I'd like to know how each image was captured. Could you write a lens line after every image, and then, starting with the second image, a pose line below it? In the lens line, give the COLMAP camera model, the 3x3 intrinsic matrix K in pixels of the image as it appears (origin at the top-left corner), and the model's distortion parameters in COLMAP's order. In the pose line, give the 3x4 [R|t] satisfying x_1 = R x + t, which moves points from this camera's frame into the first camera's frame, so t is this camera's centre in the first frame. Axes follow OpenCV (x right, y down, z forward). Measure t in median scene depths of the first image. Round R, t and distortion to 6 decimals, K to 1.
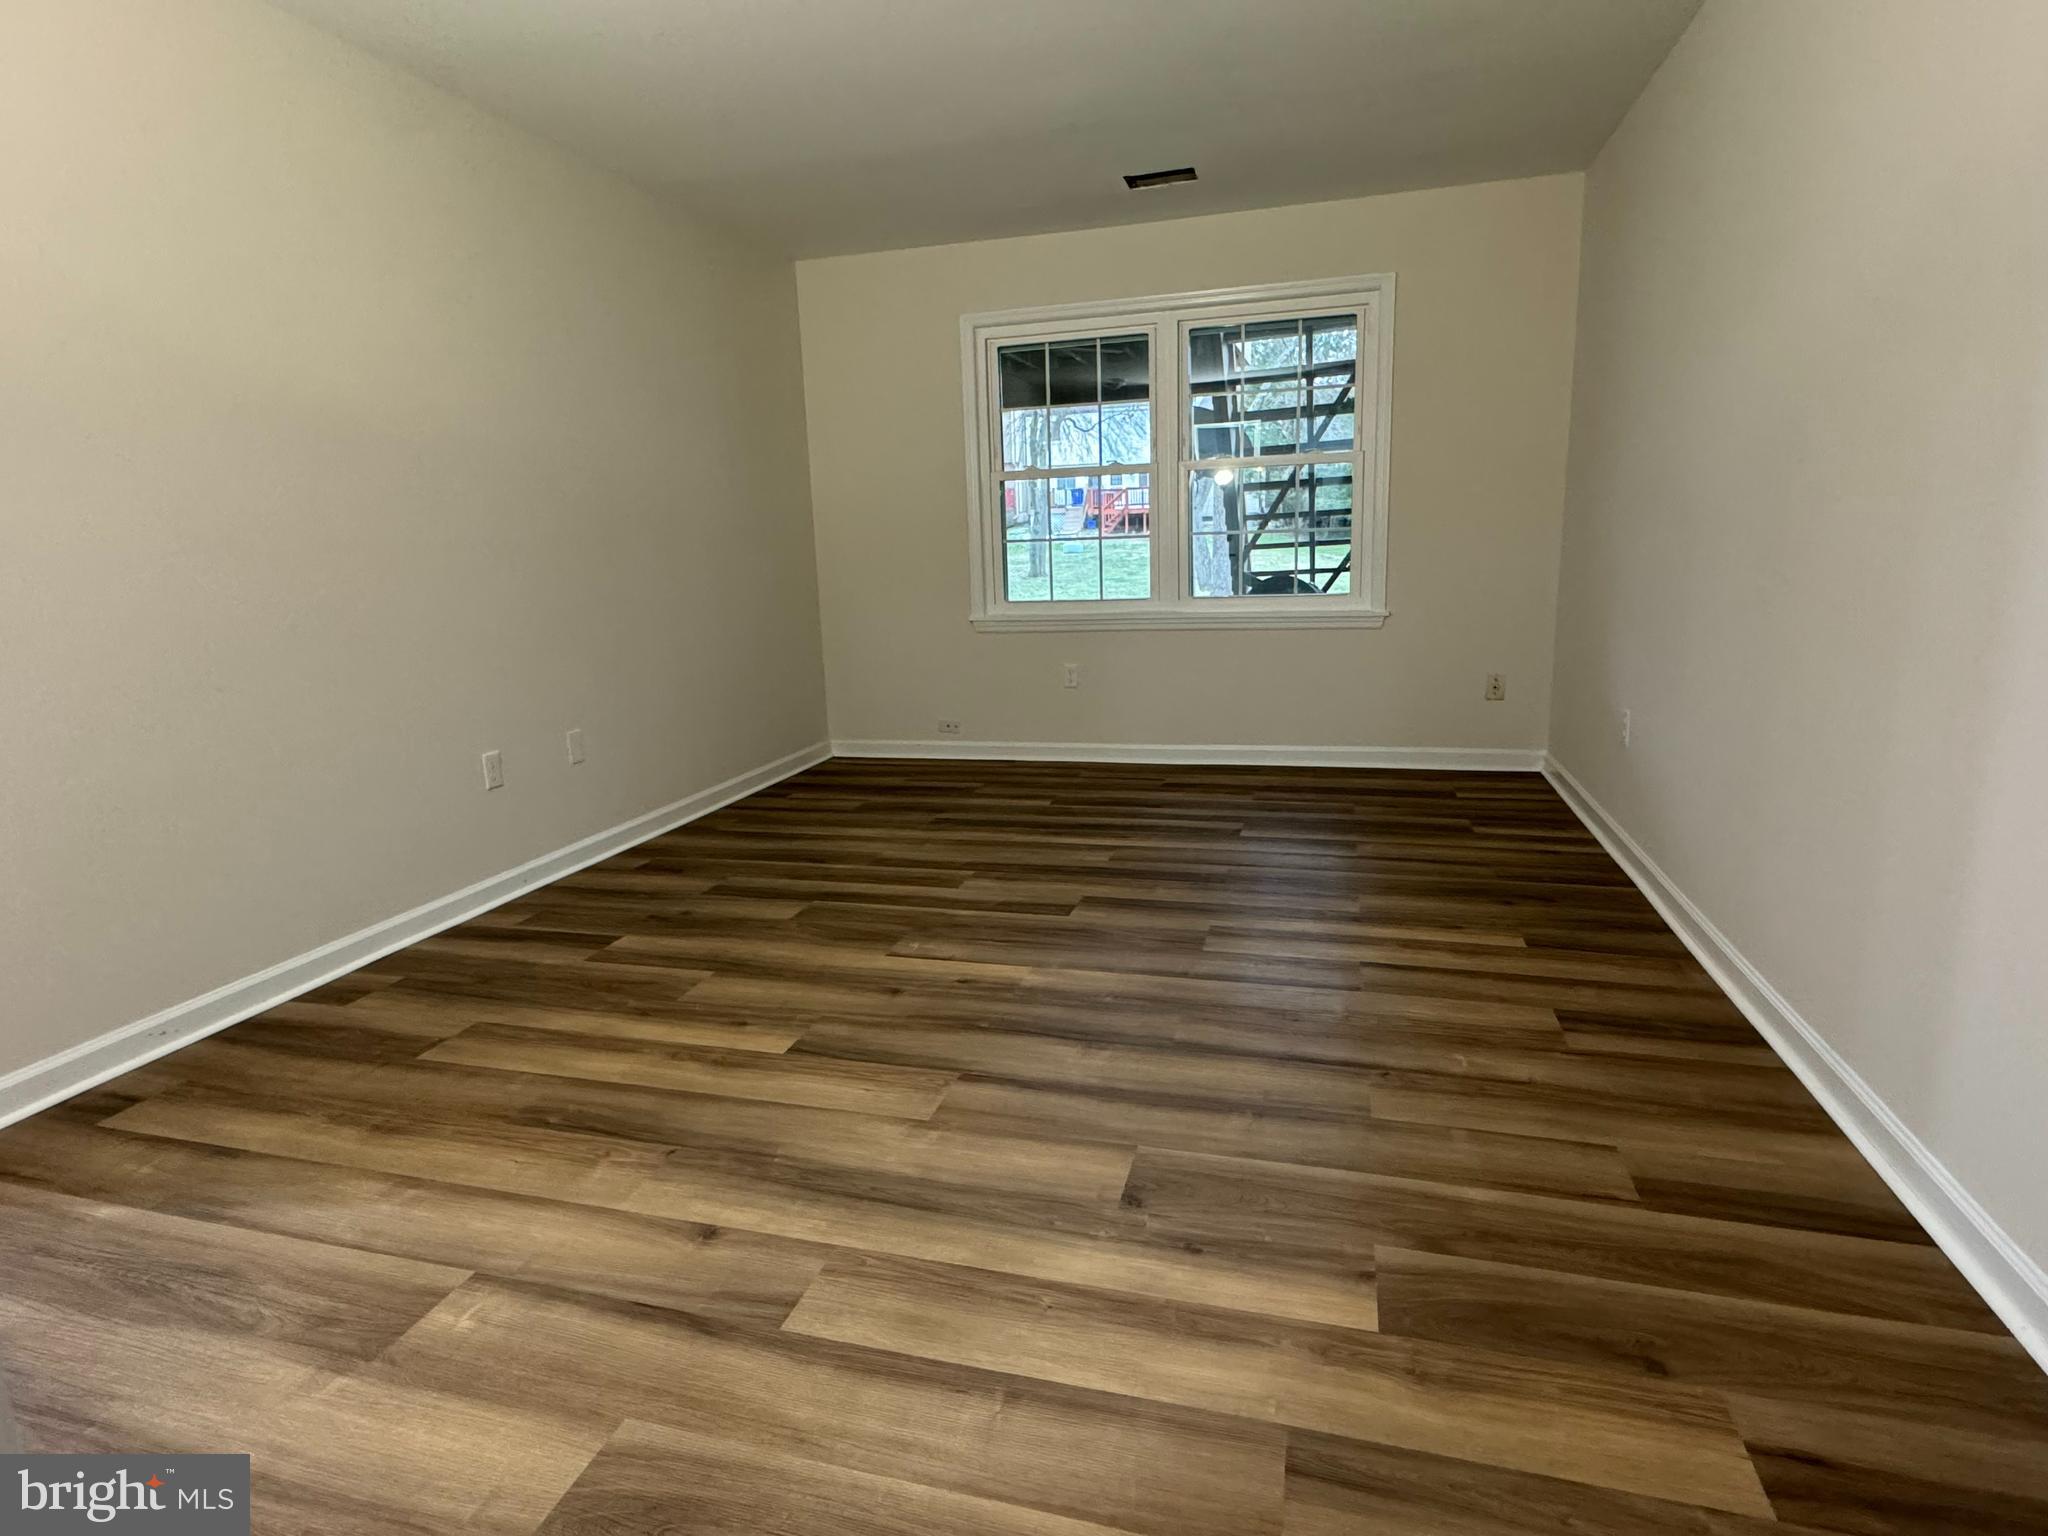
lens RADIAL K [[1078.9, 0, 1017.4], [0, 1078.9, 775.8], [0, 0, 1]] dist [-0.004150, 0.001505]
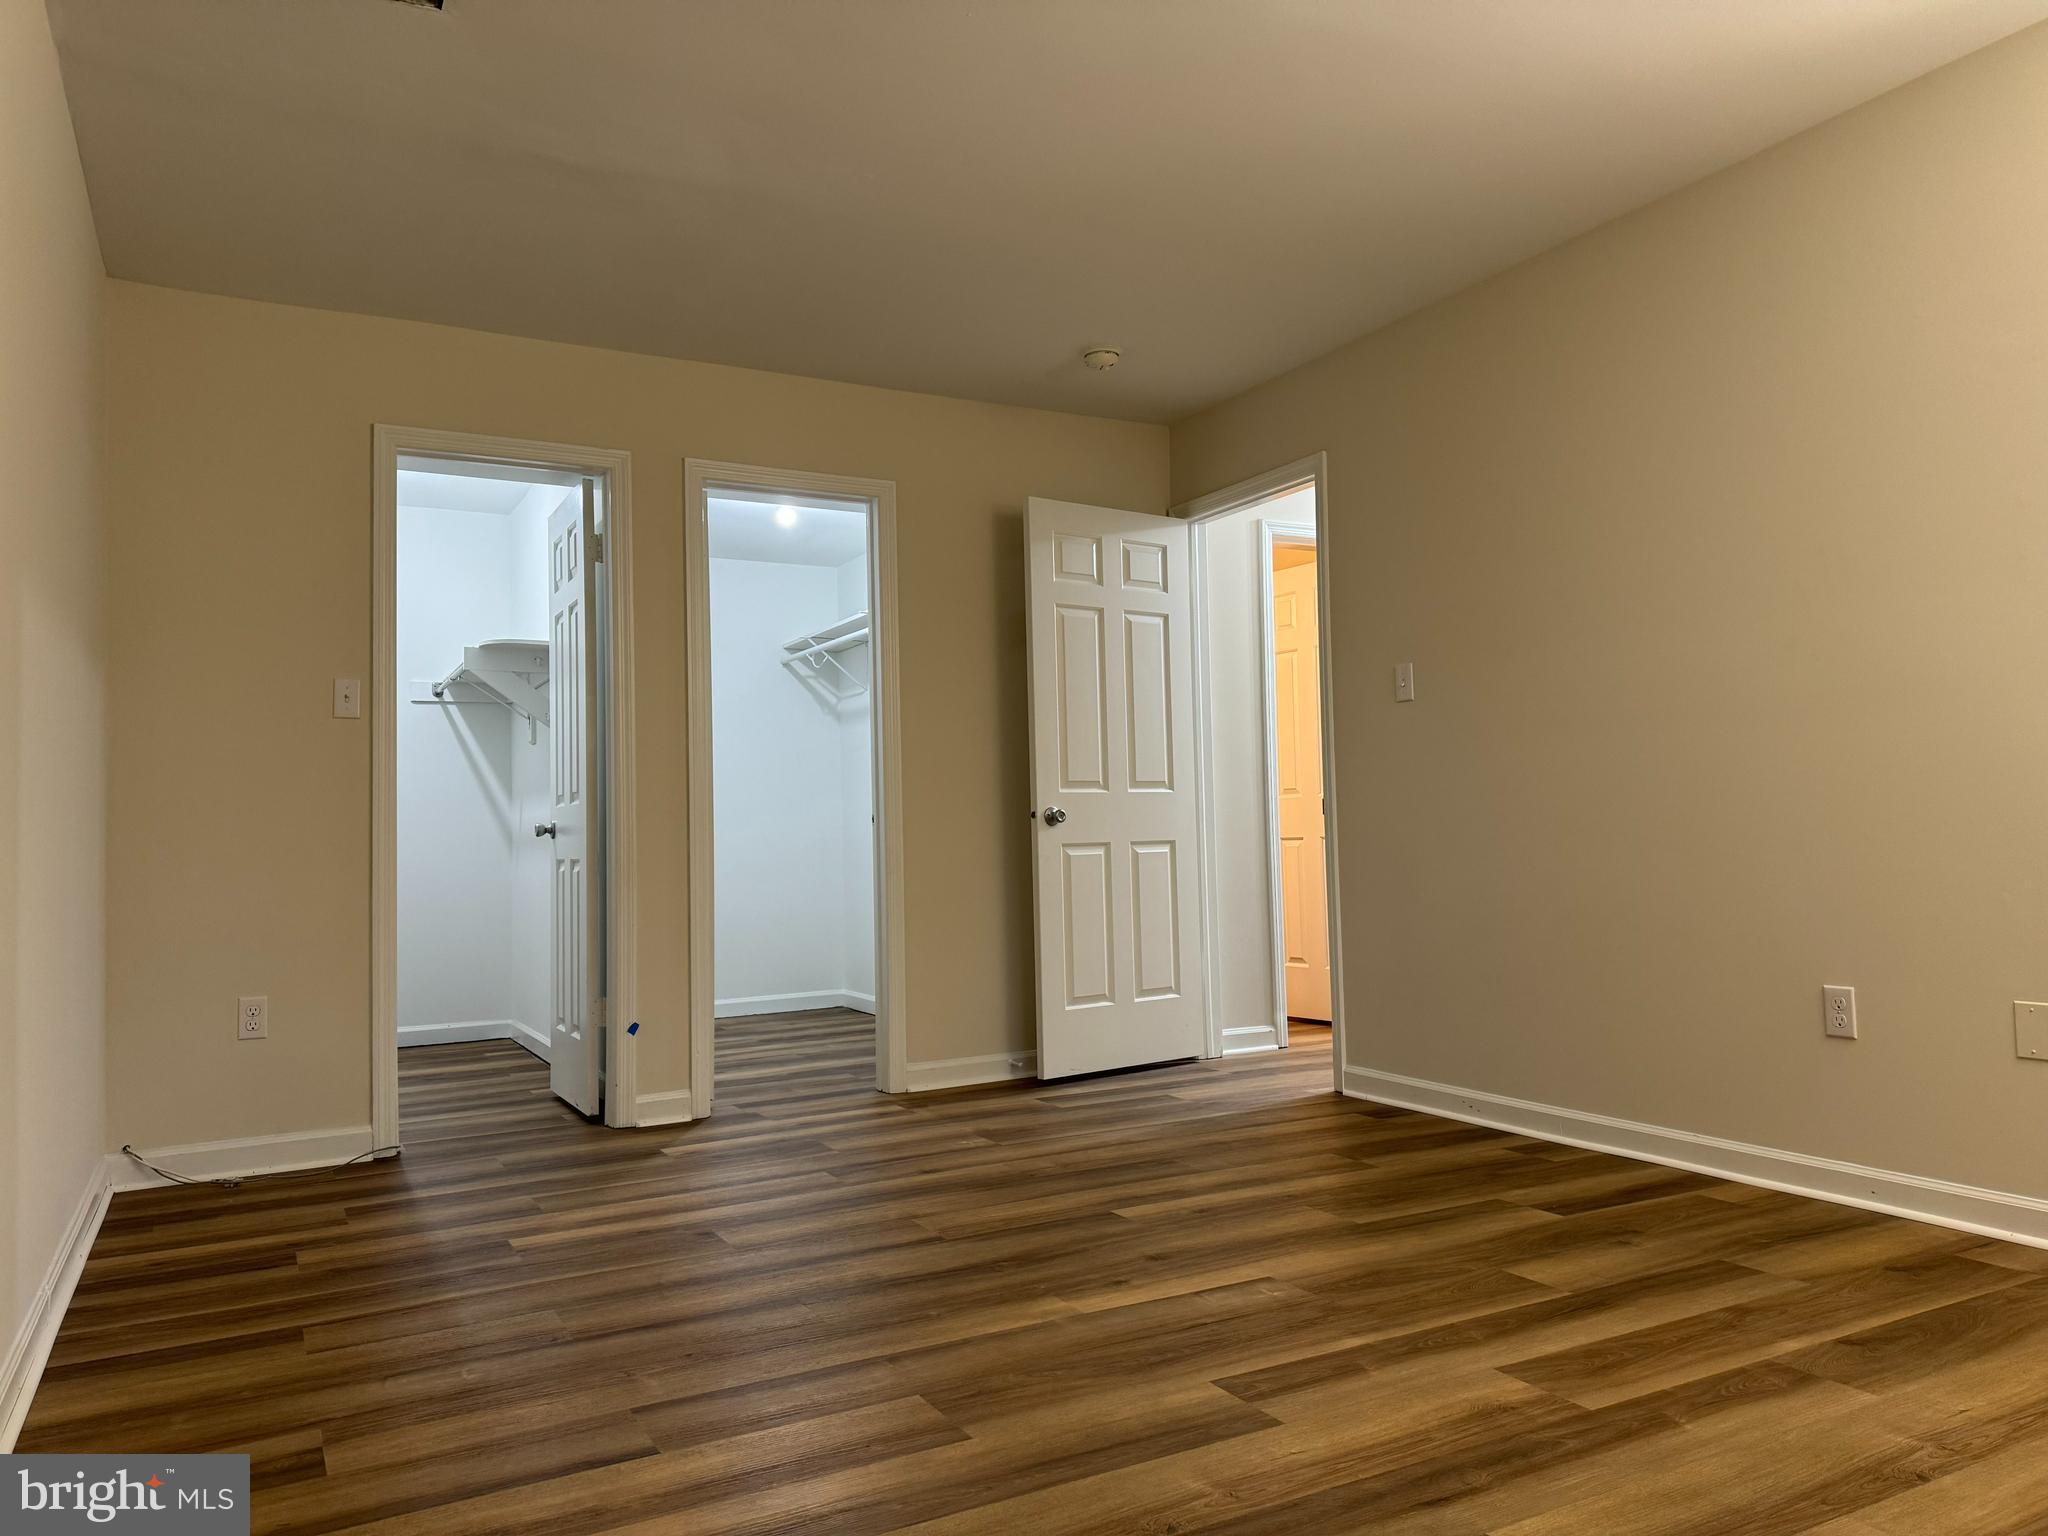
lens RADIAL K [[1425.0, 0, 1031.2], [0, 1425.0, 755.4], [0, 0, 1]] dist [0.012092, -0.023936]
pose [[-0.704831, 0.011582, -0.709281, 0.834489], [-0.103858, 0.987408, 0.119330, -0.345153], [0.701732, 0.157772, -0.694752, 1.890483]]
